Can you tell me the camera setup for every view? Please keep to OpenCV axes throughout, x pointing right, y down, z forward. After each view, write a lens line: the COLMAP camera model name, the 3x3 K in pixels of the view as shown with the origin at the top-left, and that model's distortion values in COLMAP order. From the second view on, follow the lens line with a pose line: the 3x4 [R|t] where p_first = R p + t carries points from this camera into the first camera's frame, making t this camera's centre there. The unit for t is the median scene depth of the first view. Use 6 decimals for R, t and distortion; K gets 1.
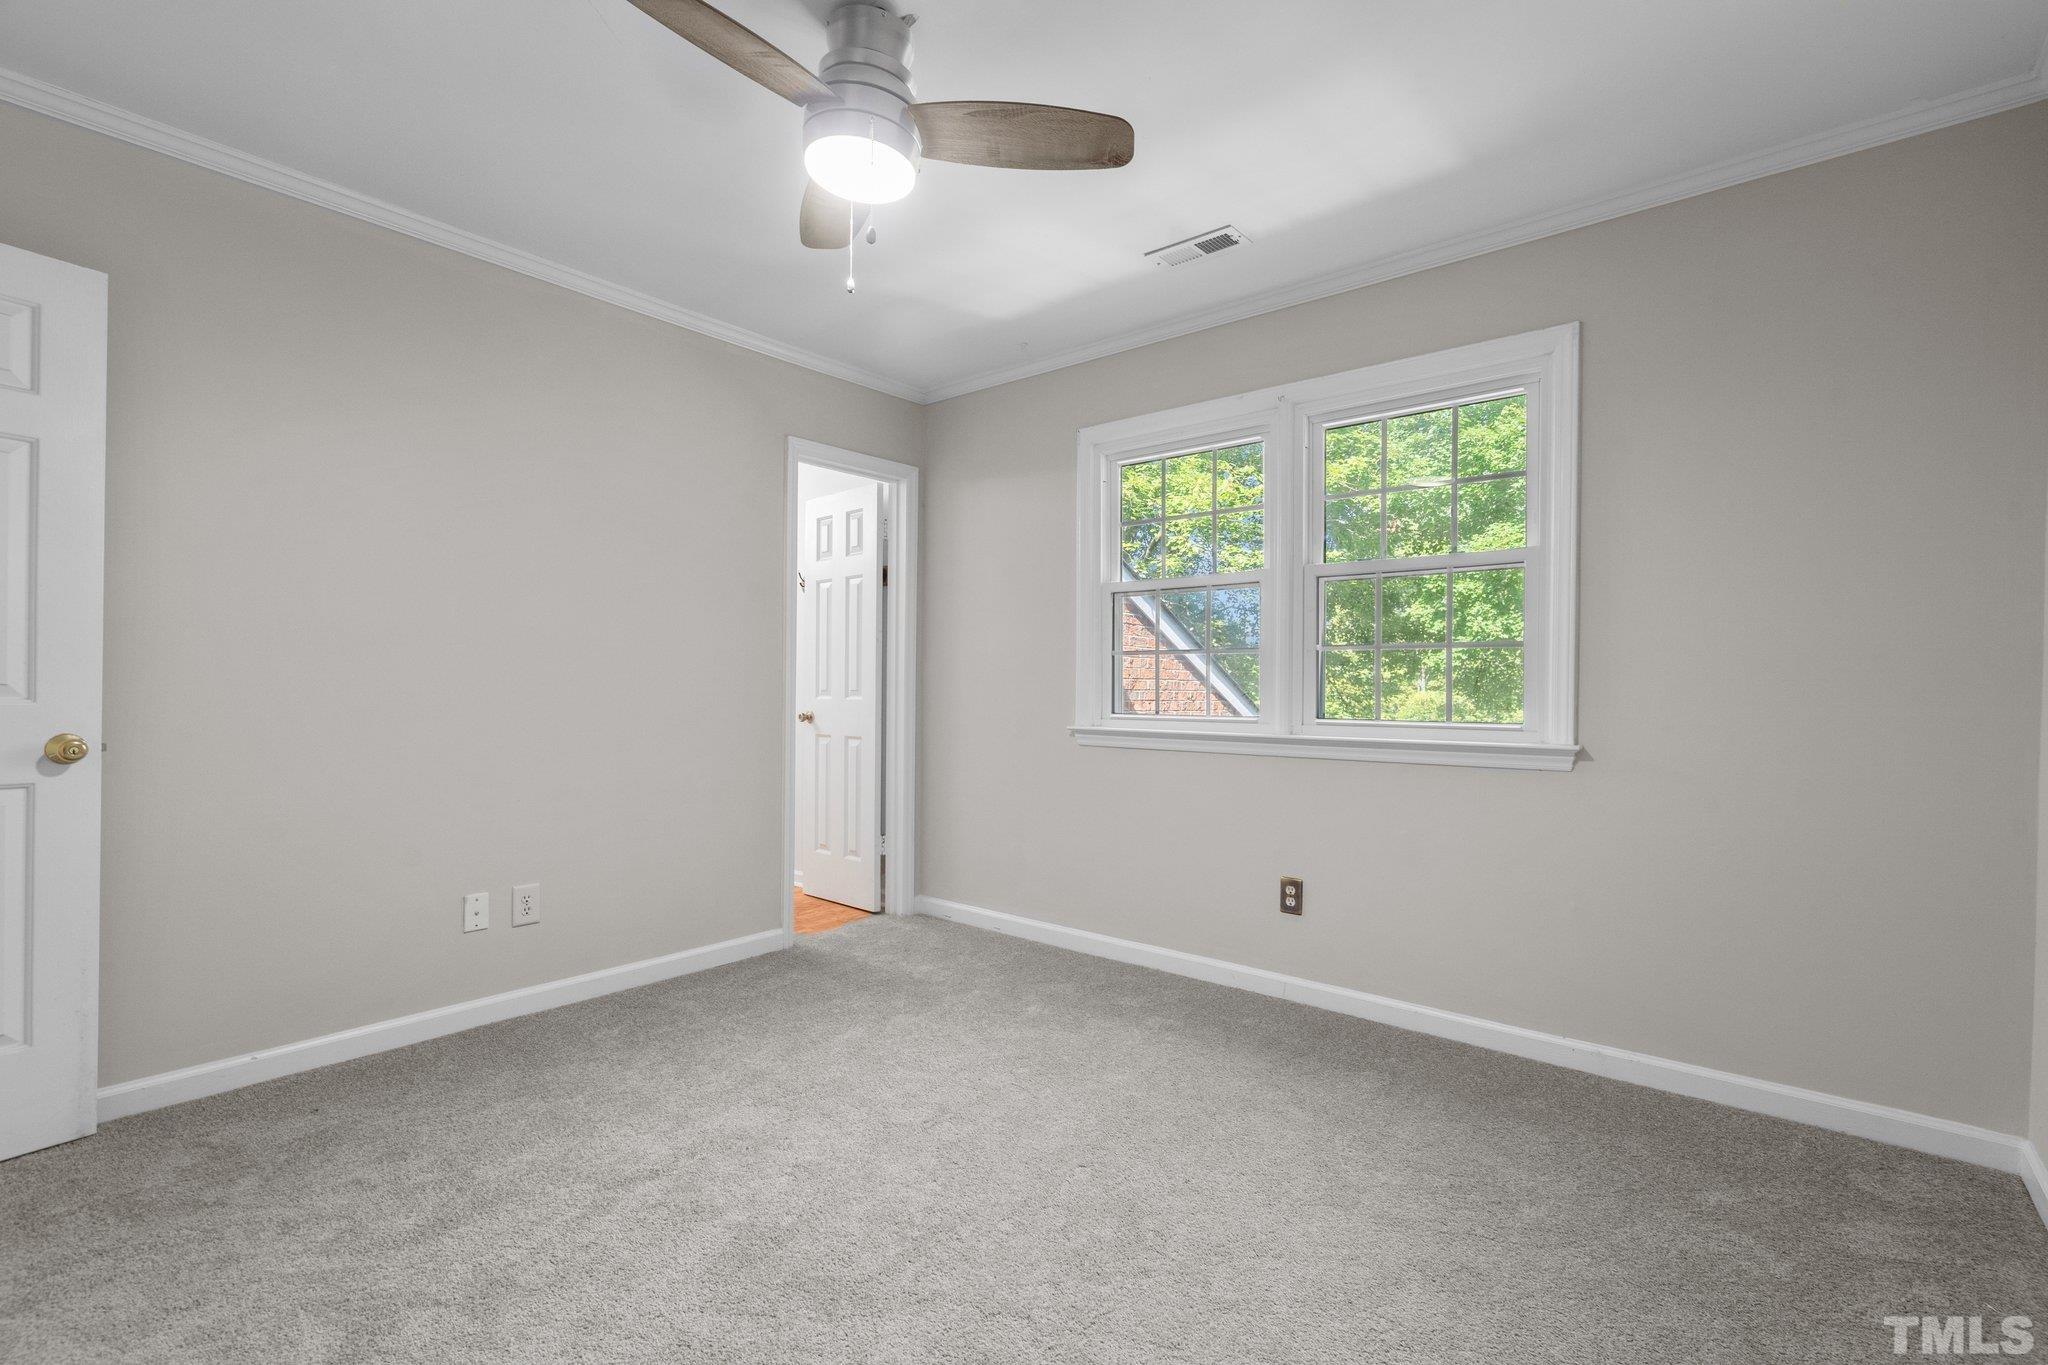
lens RADIAL K [[924.7, 0, 1024.0], [0, 924.7, 682.5], [0, 0, 1]] dist [-0.003169, 0.001055]
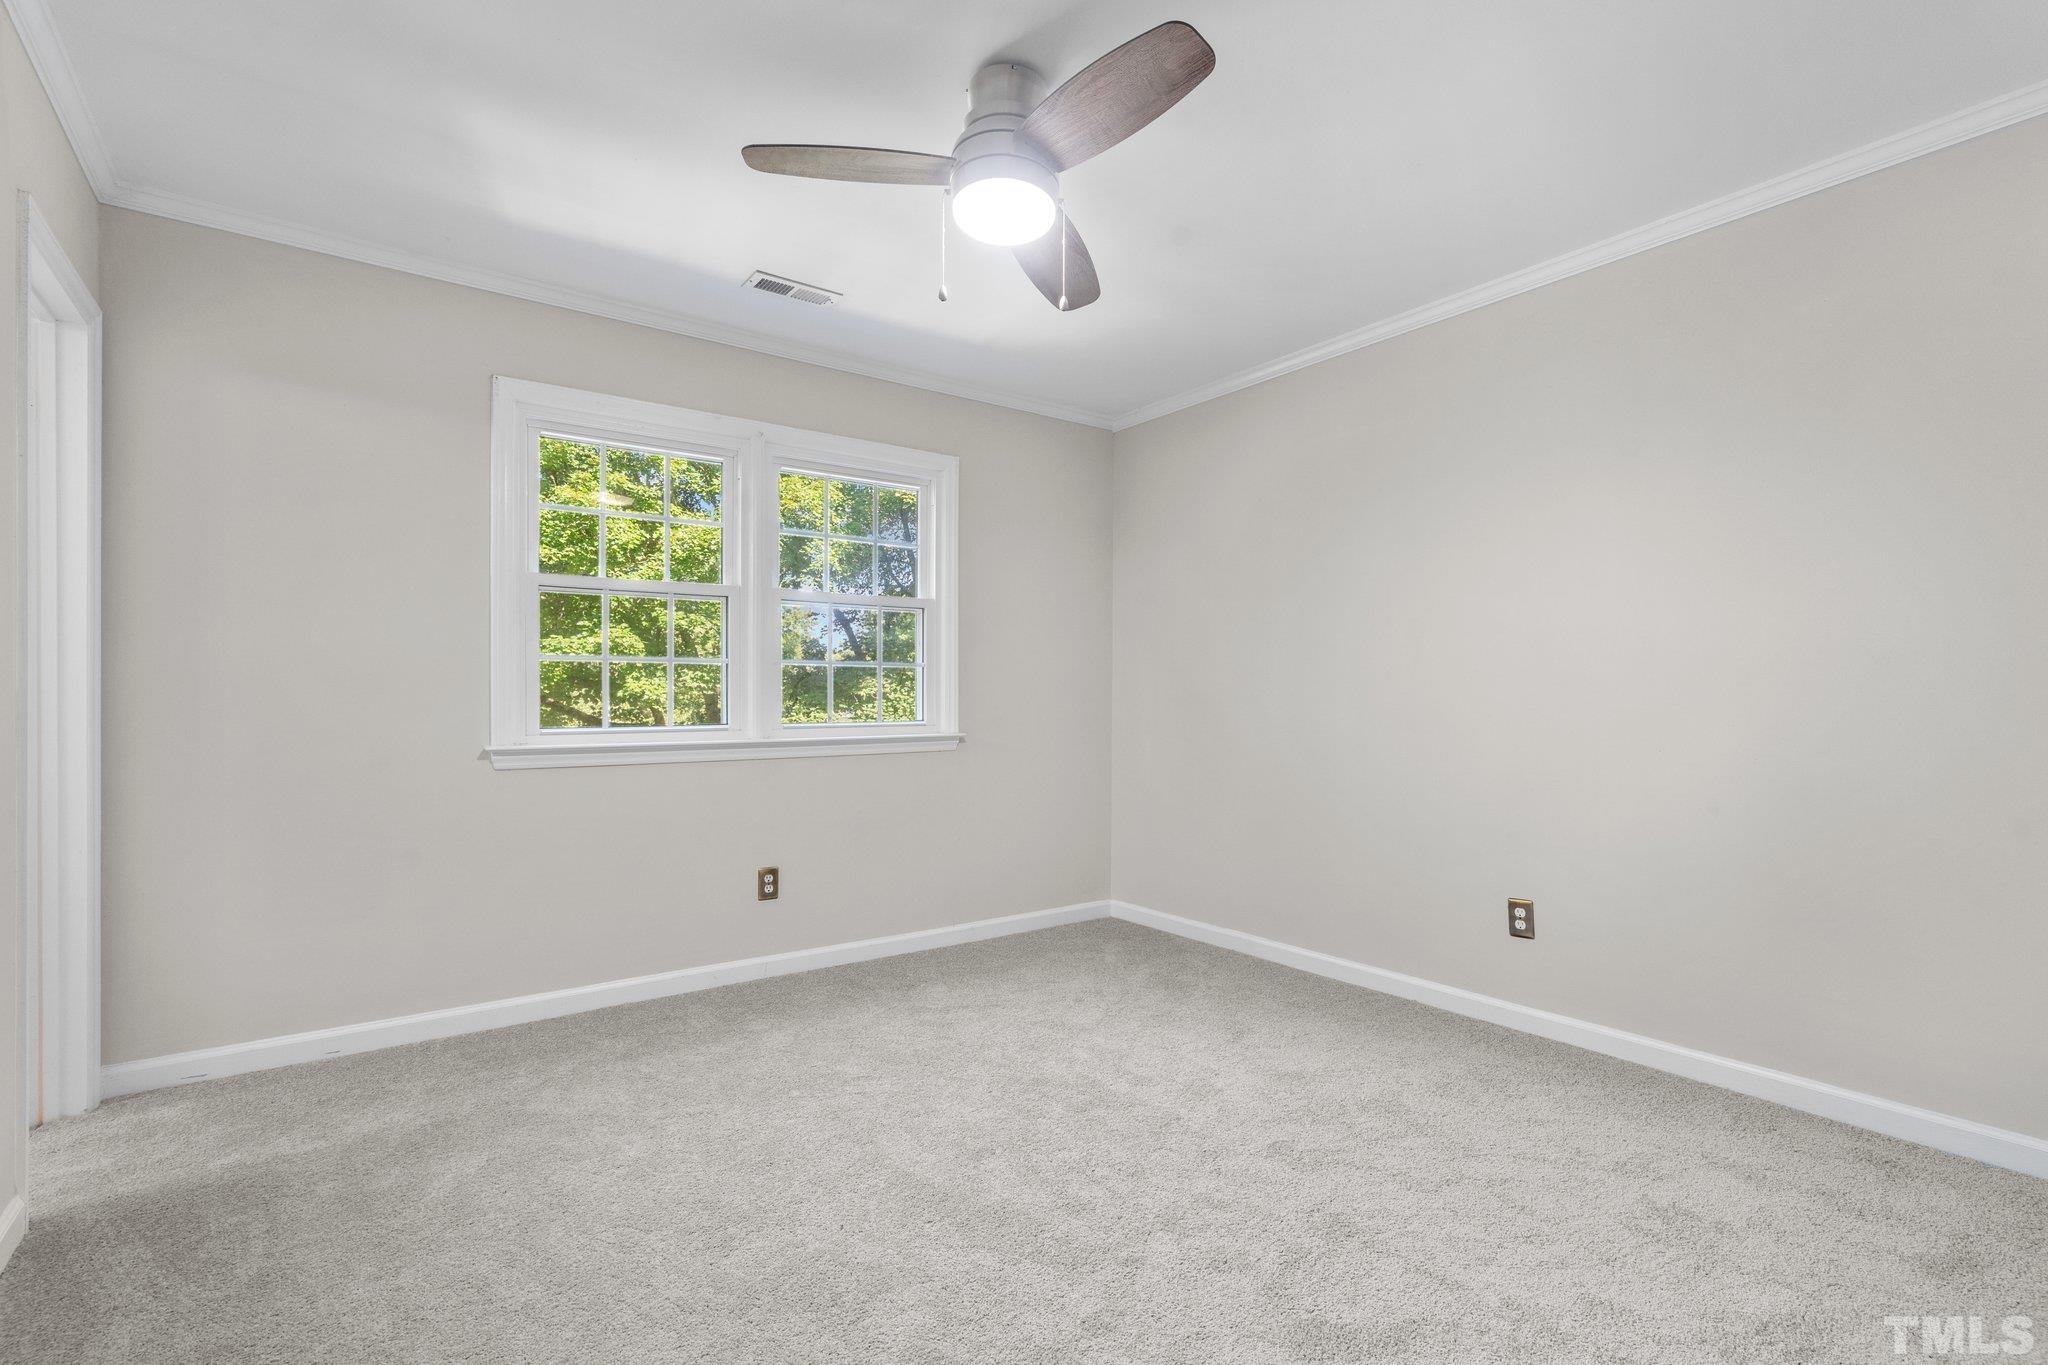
lens RADIAL K [[938.1, 0, 1023.5], [0, 938.1, 692.5], [0, 0, 1]] dist [-0.001637, 0.000736]
pose [[0.237372, -0.000405, 0.971419, -0.860722], [-0.001291, 0.999999, 0.000732, -0.000360], [-0.971418, -0.001428, 0.237371, 0.507169]]
